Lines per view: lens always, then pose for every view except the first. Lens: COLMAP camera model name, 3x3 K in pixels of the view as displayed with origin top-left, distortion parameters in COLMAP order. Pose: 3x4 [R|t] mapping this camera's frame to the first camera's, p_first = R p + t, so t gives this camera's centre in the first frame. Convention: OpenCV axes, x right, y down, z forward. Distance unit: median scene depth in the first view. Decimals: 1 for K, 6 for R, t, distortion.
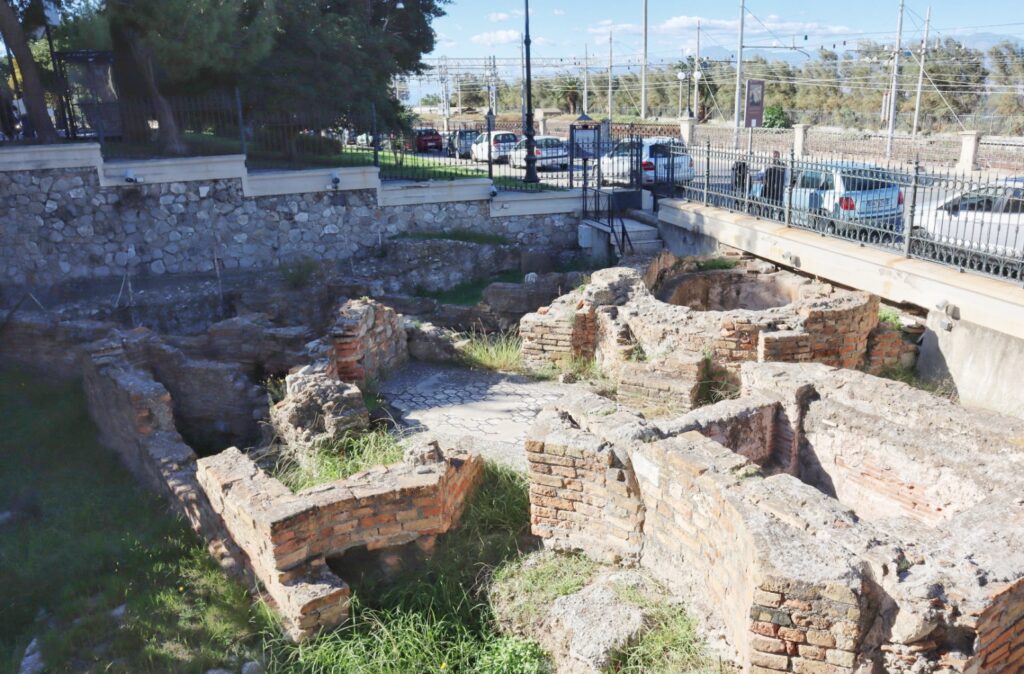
lens RADIAL K [[755.5, 0, 512.0], [0, 755.5, 337.0], [0, 0, 1]] dist [-0.131174, 0.106232]
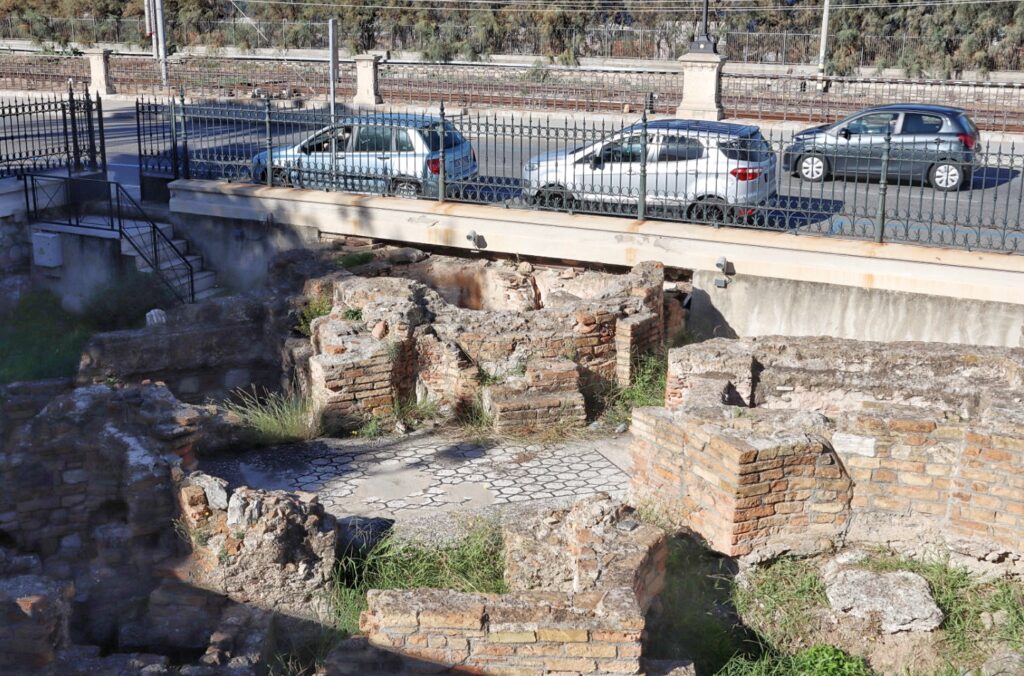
lens RADIAL K [[1114.2, 0, 512.0], [0, 1114.2, 338.0], [0, 0, 1]] dist [0.004709, 0.007739]
pose [[0.733609, -0.180493, 0.655164, -0.626764], [0.195055, 0.979444, 0.051420, -0.077509], [-0.650977, 0.090070, 0.753735, 0.064038]]
